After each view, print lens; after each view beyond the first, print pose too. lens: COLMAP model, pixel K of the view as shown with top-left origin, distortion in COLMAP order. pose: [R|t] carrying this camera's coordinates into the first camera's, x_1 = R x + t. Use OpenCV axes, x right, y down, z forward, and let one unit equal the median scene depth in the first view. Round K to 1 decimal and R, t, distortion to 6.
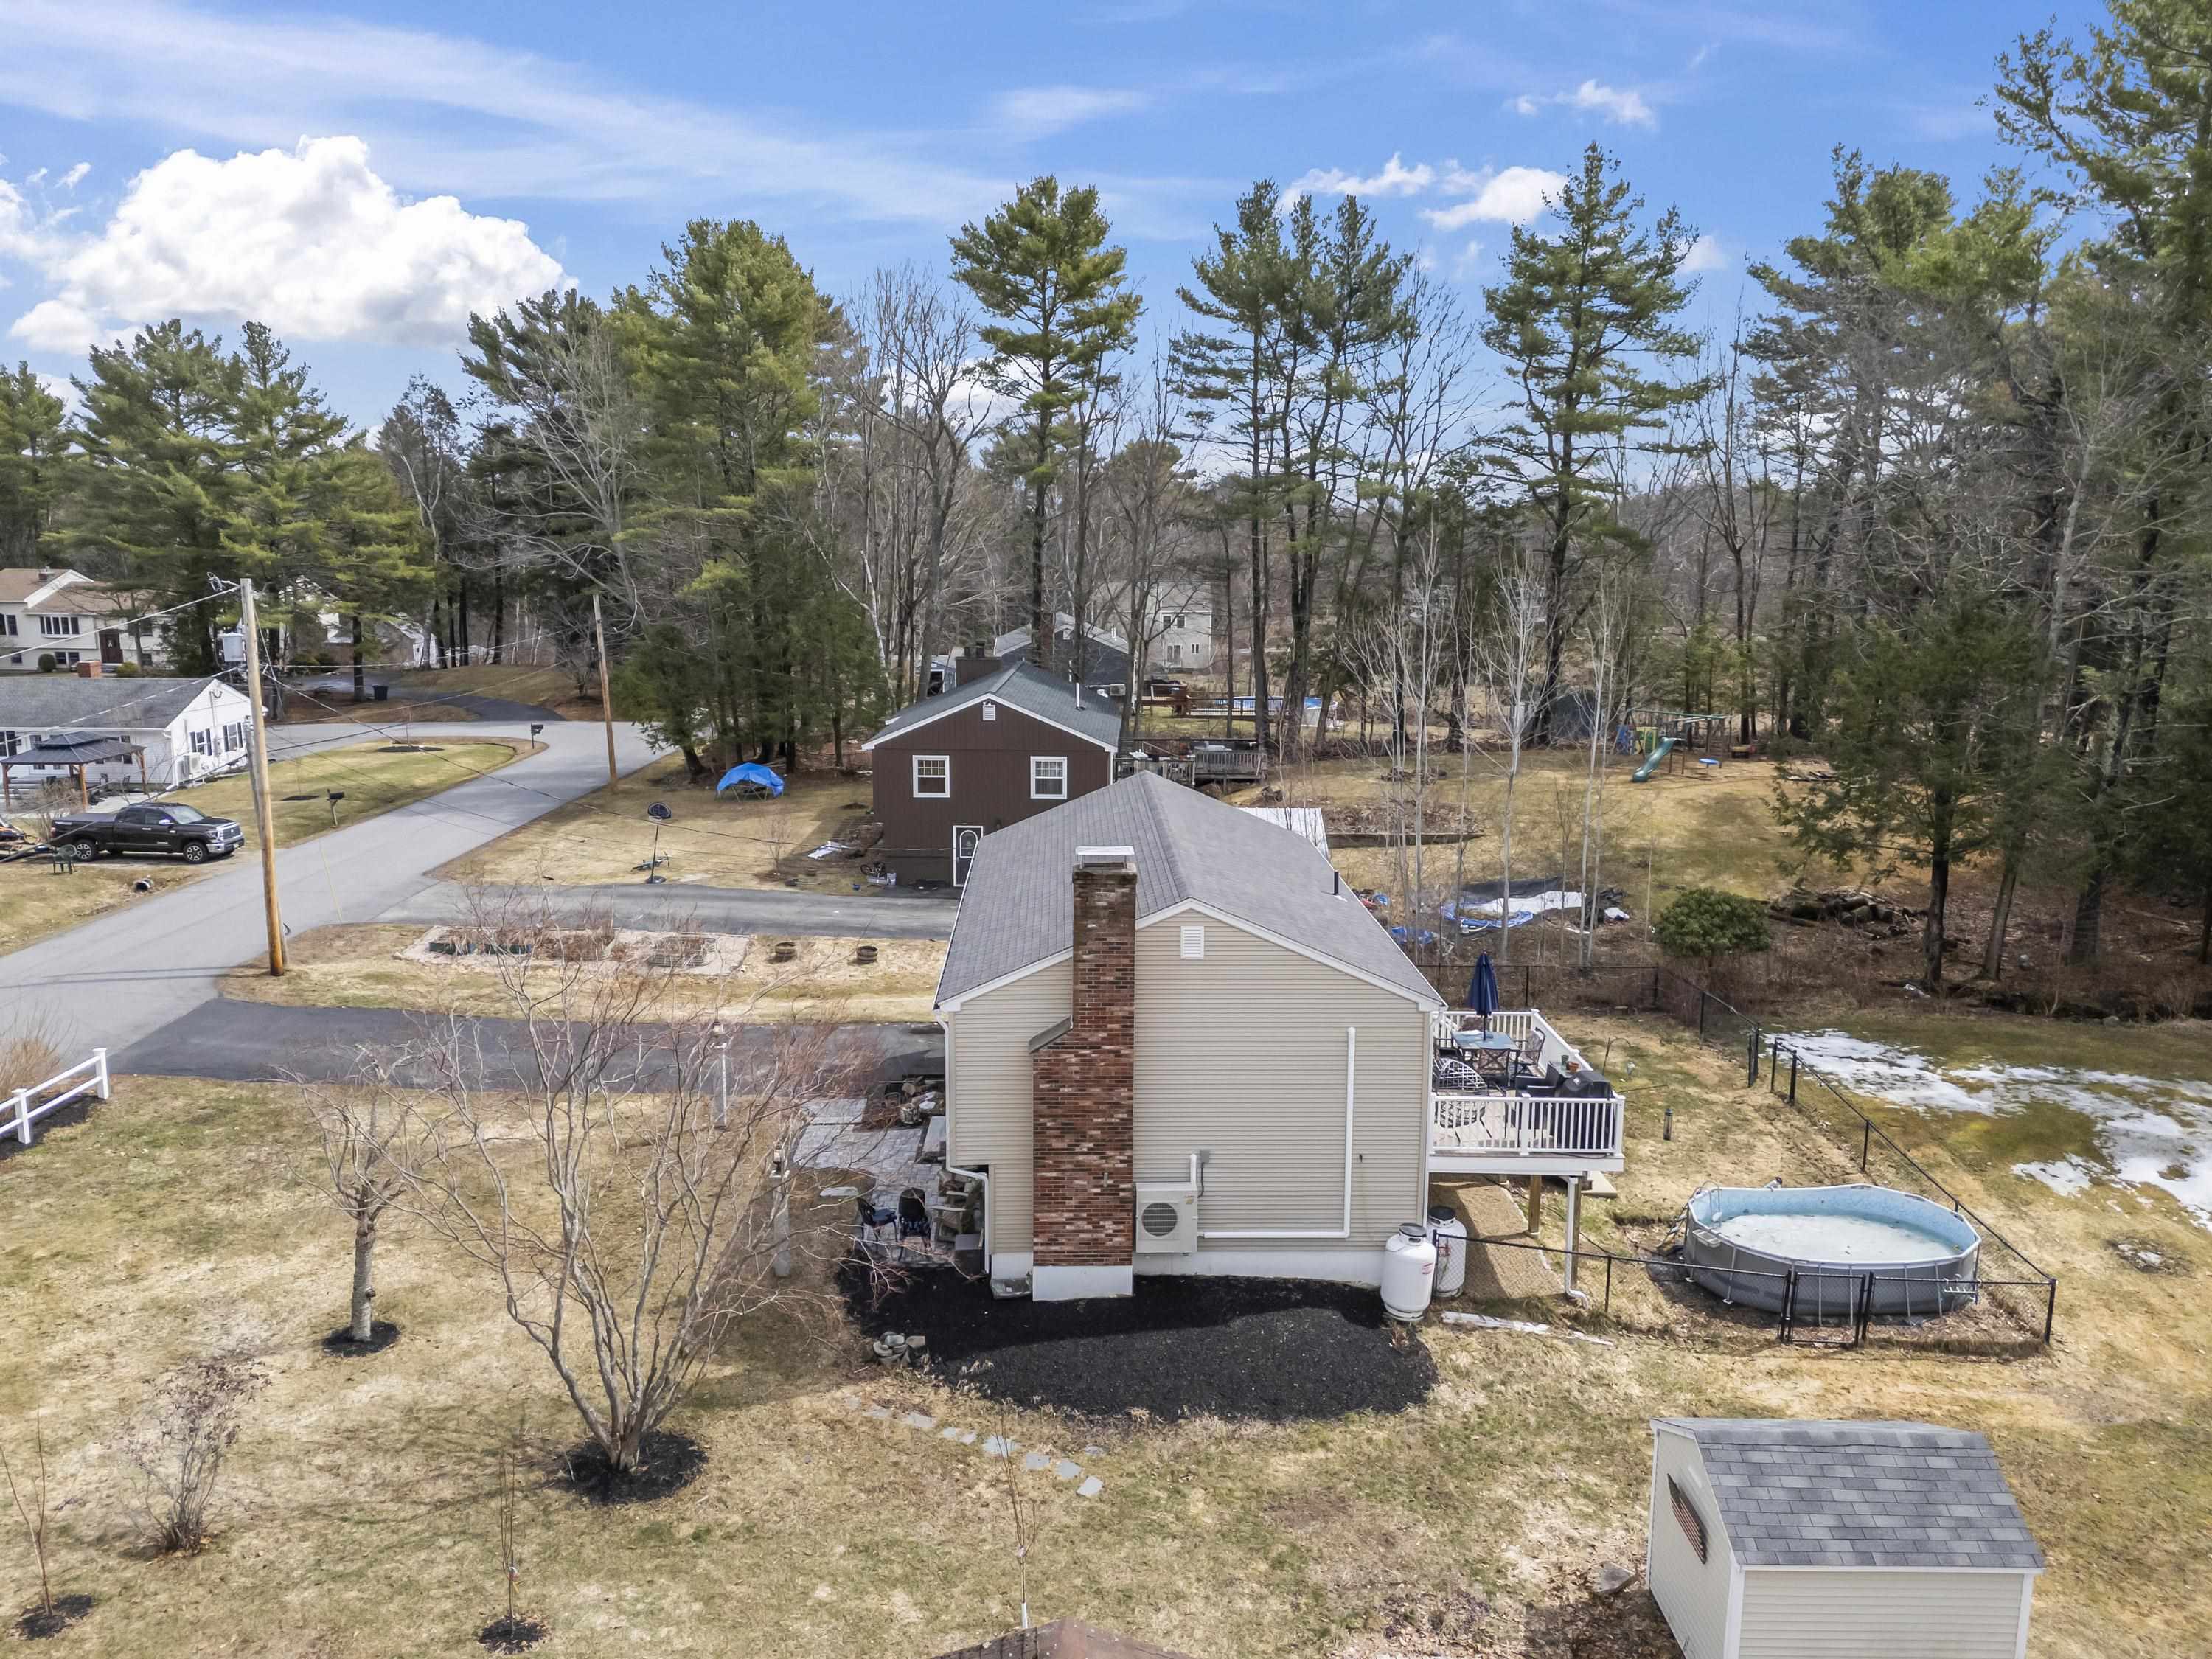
lens RADIAL K [[1618.7, 0, 1098.5], [0, 1618.7, 822.2], [0, 0, 1]] dist [0.068904, -0.060607]
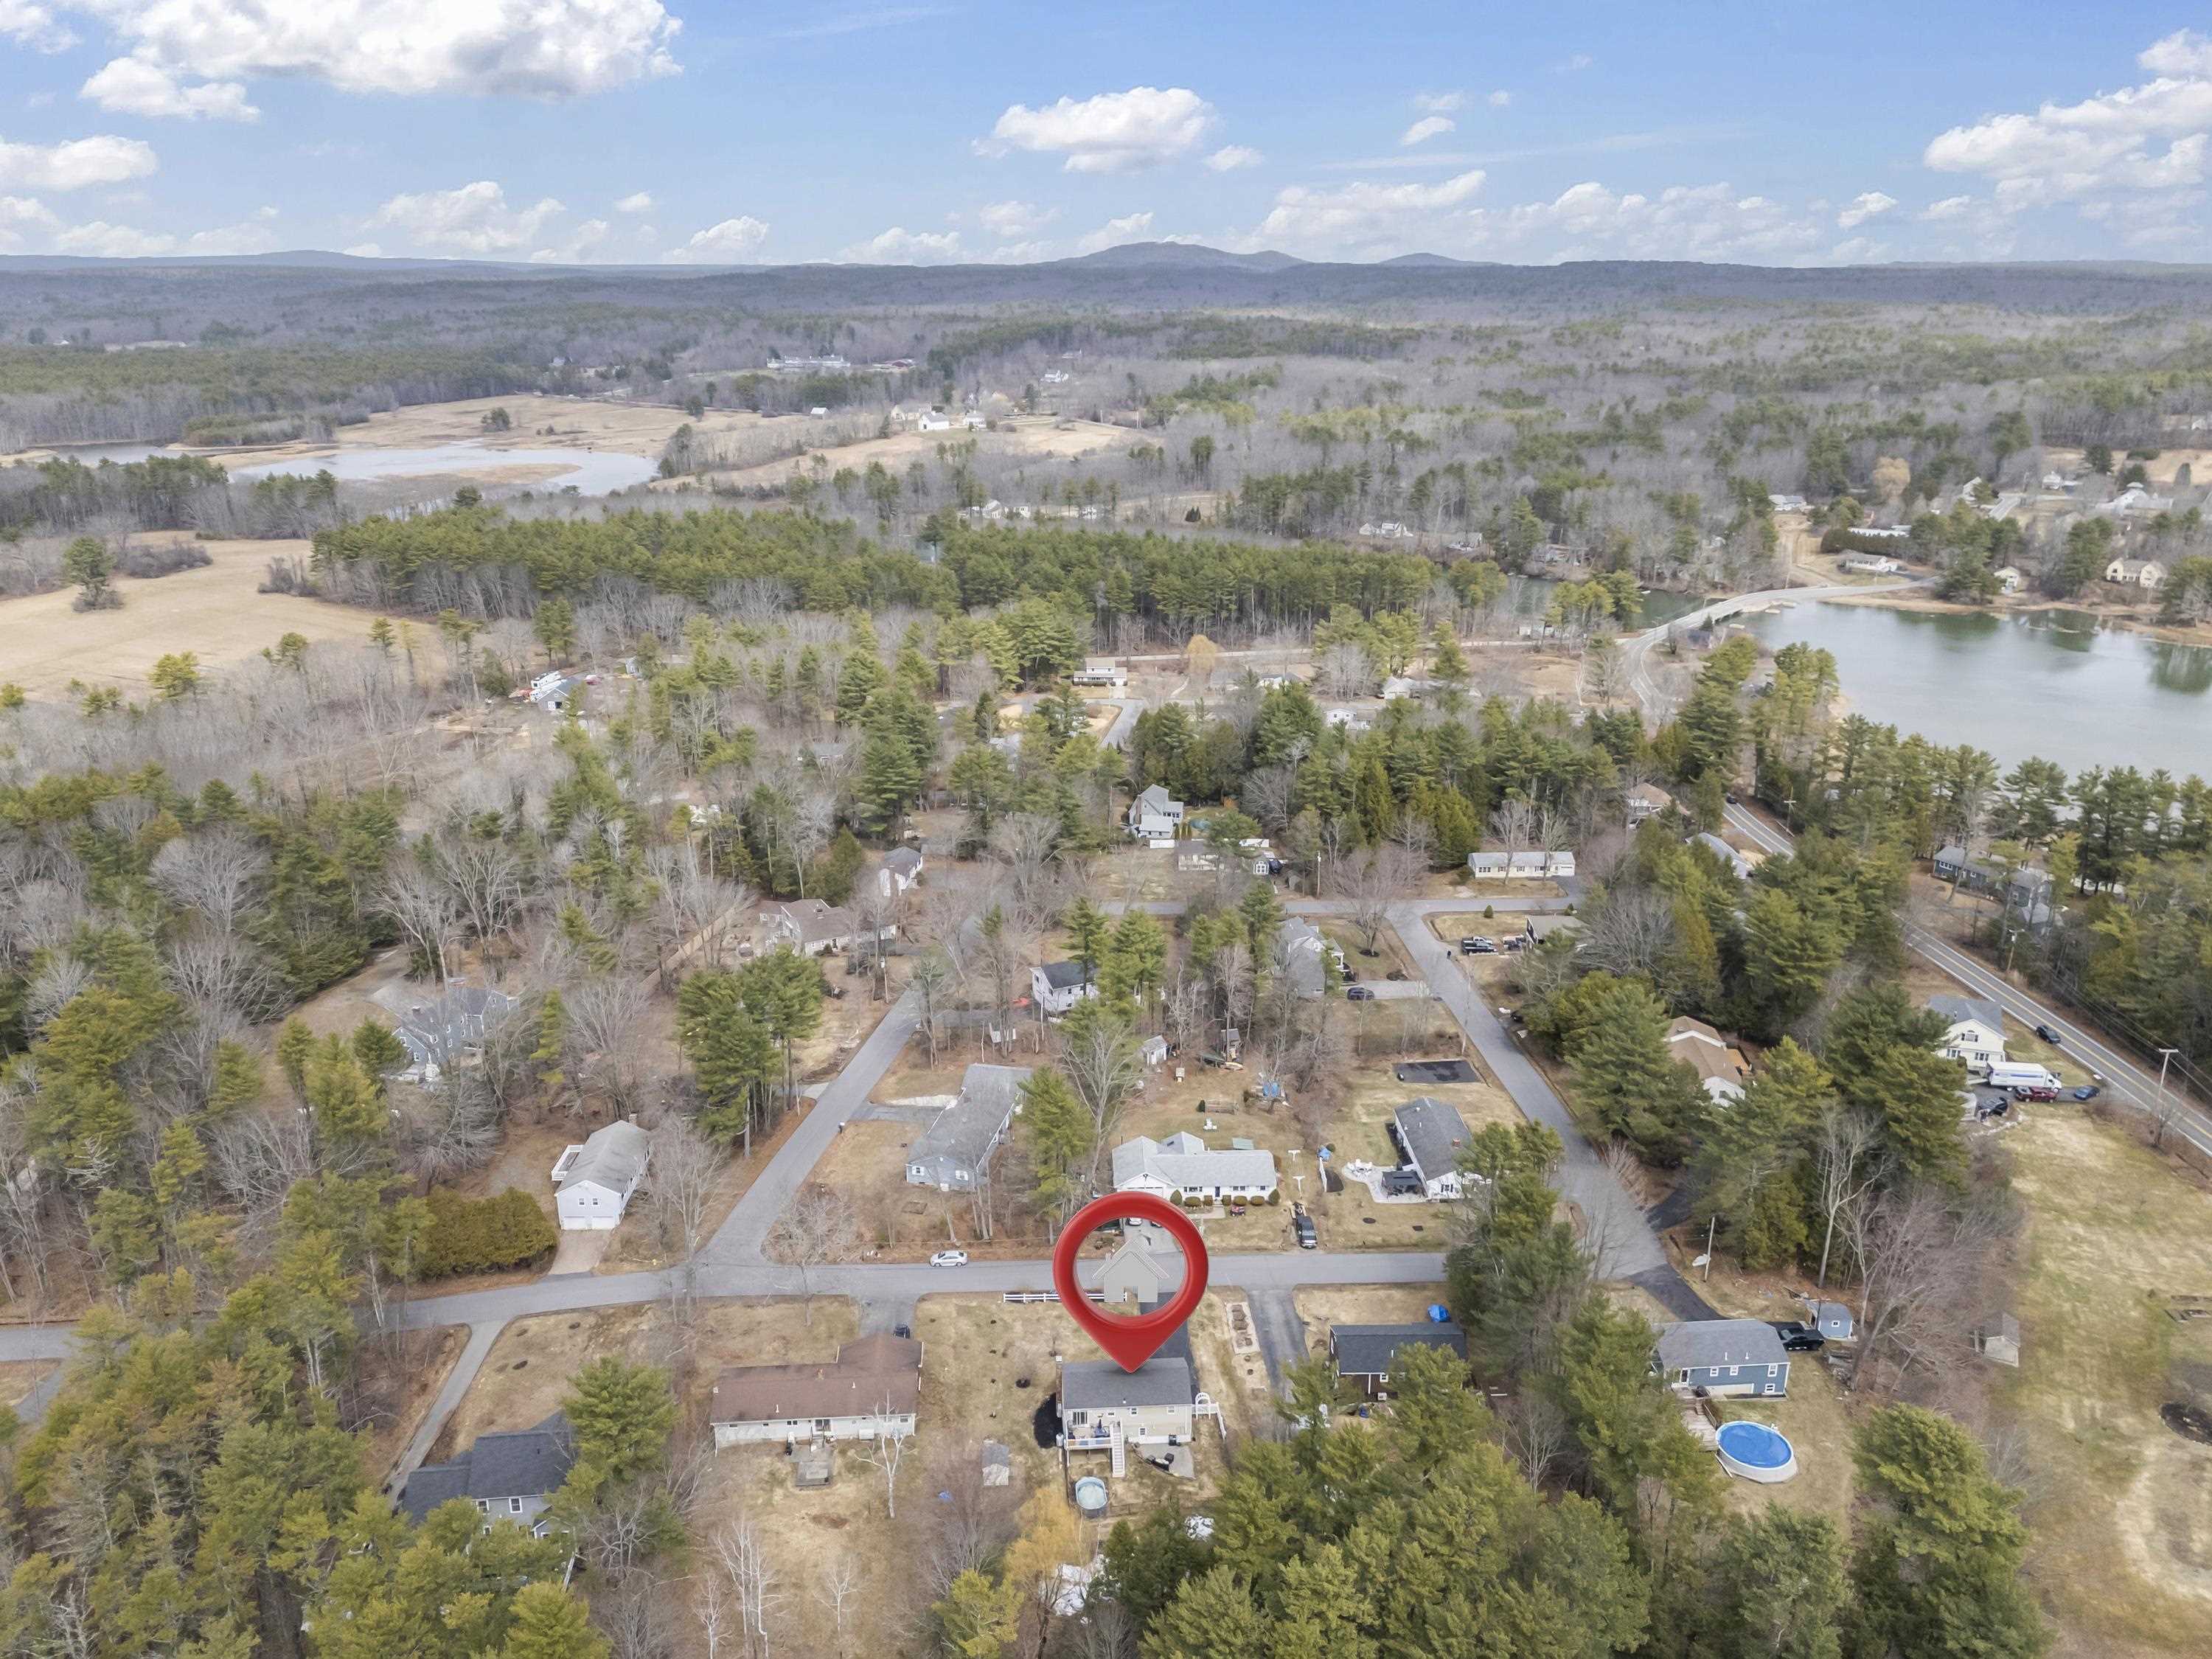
lens RADIAL K [[1692.3, 0, 1098.5], [0, 1692.3, 787.8], [0, 0, 1]] dist [0.150189, -0.257821]
pose [[0.045819, 0.287023, -0.956827, 5.158132], [-0.171401, 0.945887, 0.275534, -3.533857], [0.984135, 0.151376, 0.092535, 0.060011]]
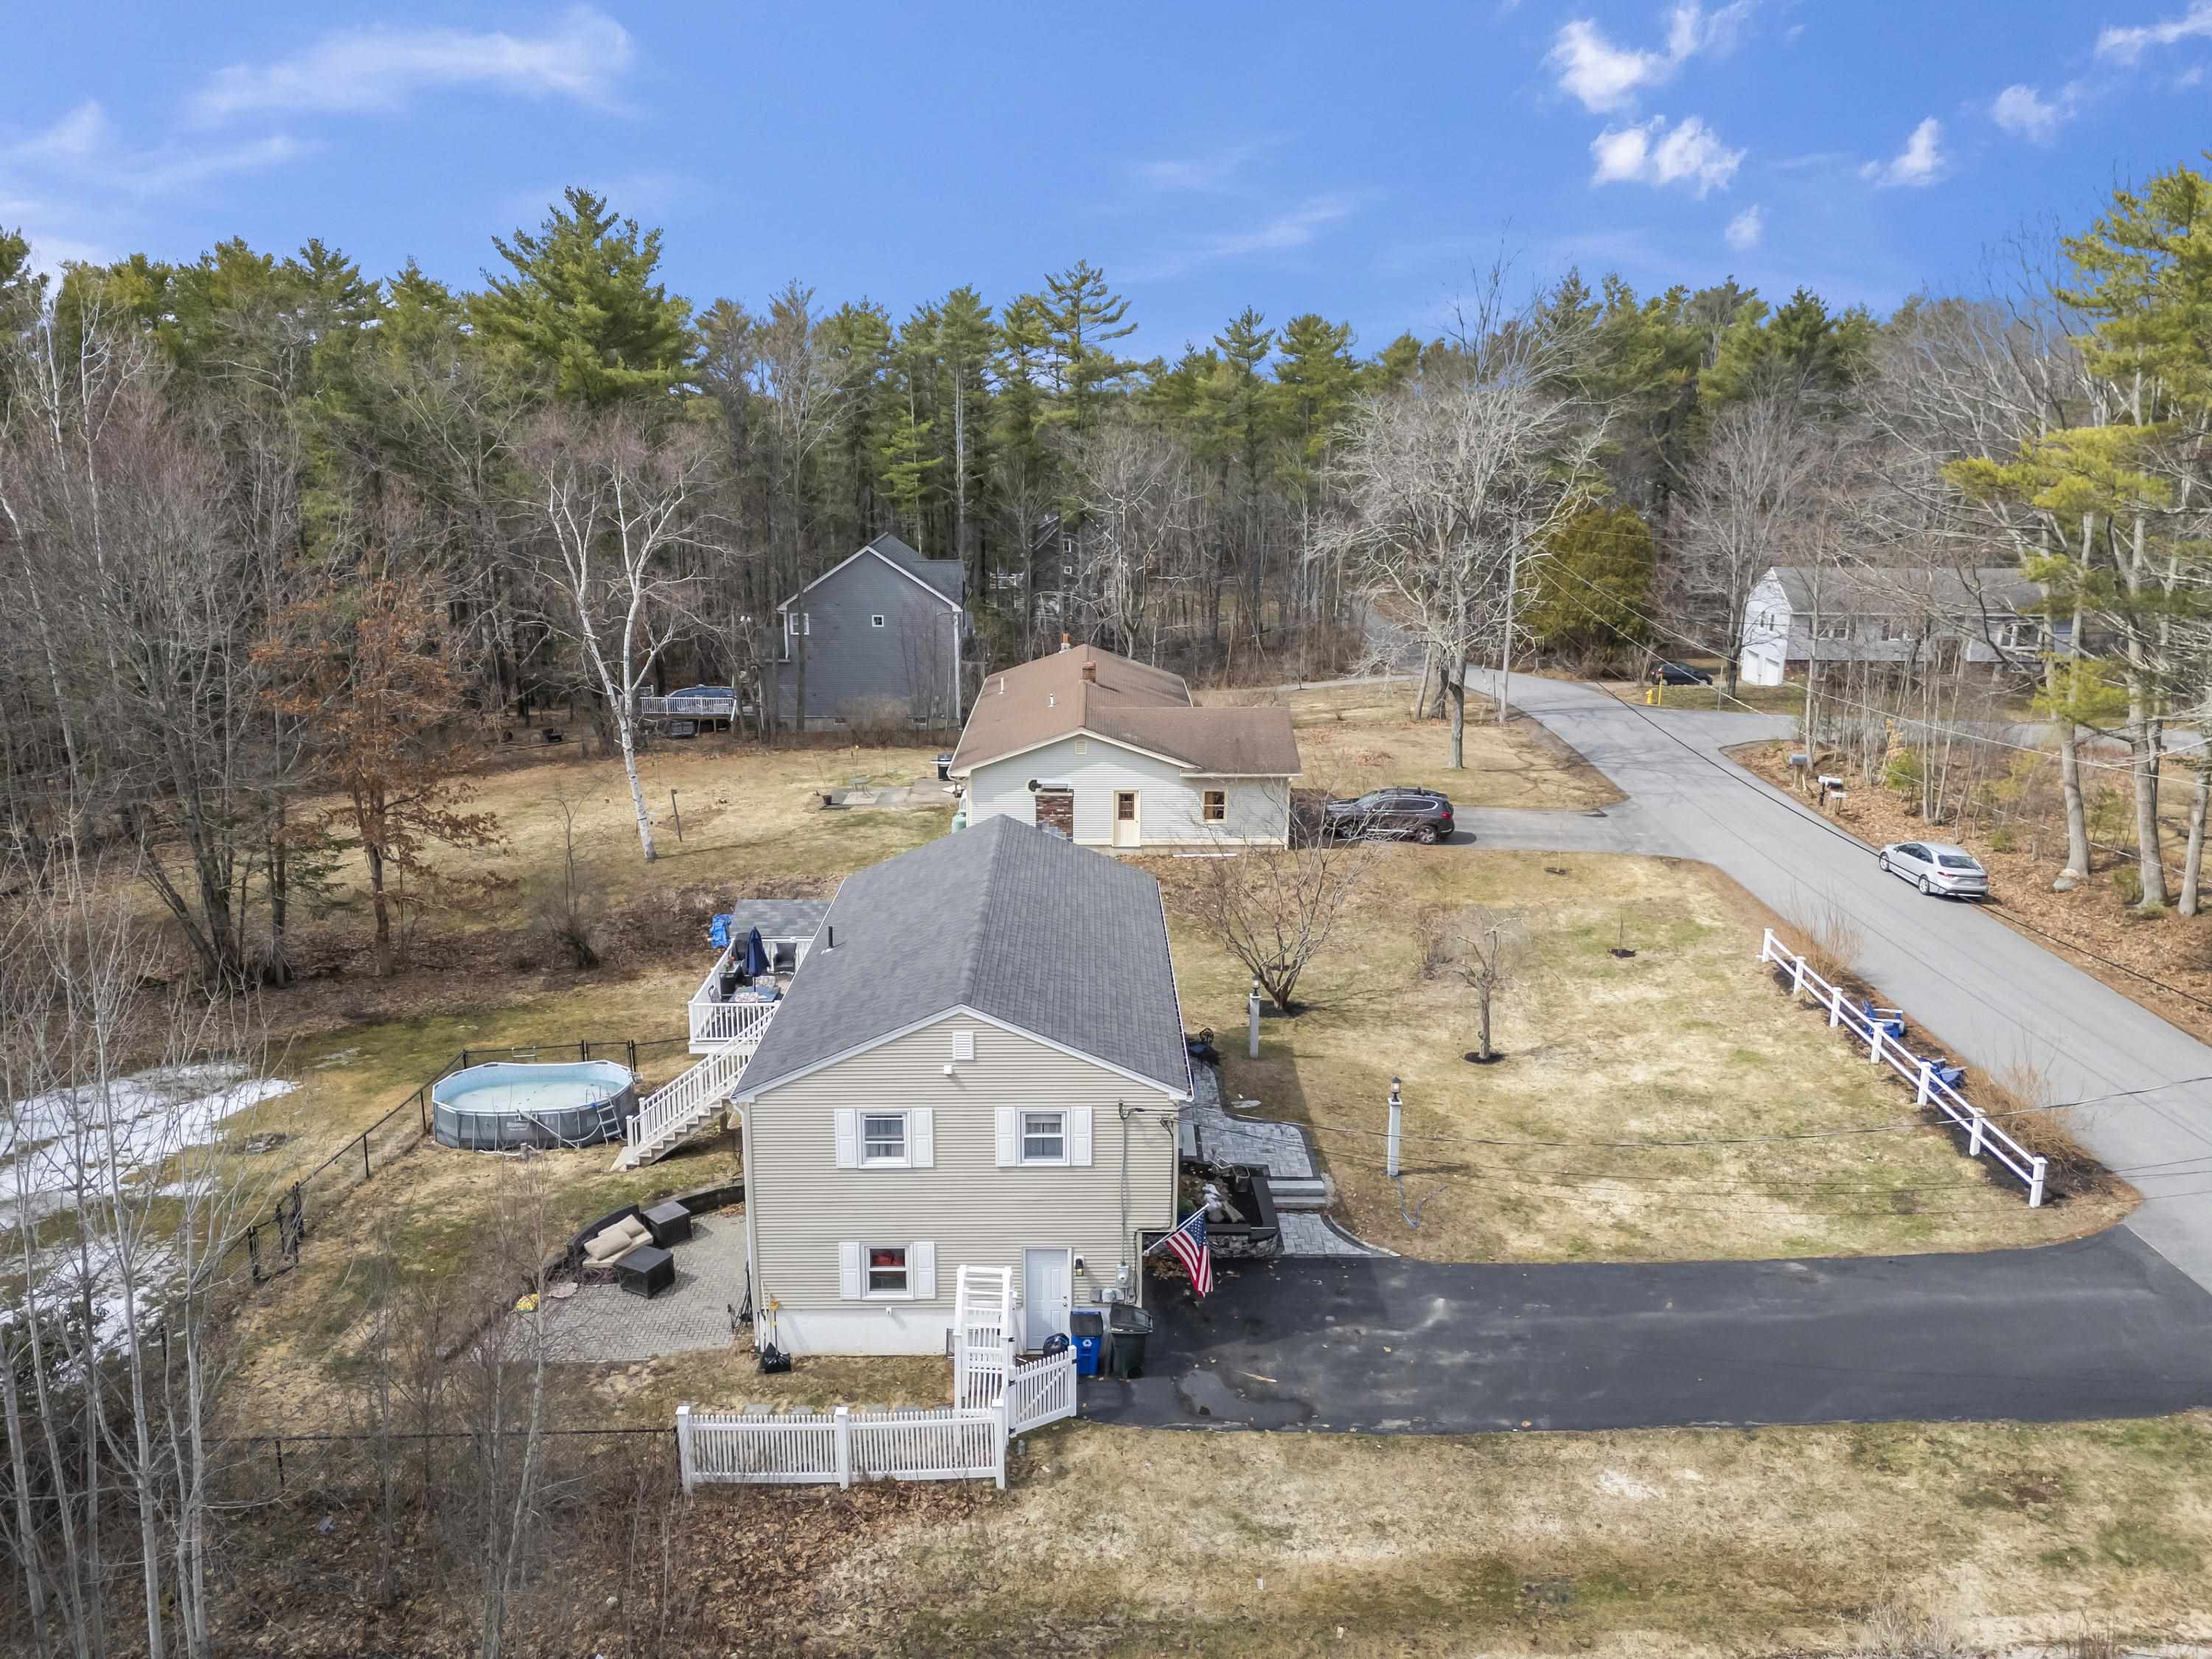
lens RADIAL K [[1618.7, 0, 1098.5], [0, 1618.7, 822.2], [0, 0, 1]] dist [0.068904, -0.060607]
pose [[-0.999861, -0.010927, 0.012613, -0.049879], [-0.004858, 0.913671, 0.406426, -0.488336], [-0.015966, 0.406308, -0.913597, 1.988427]]
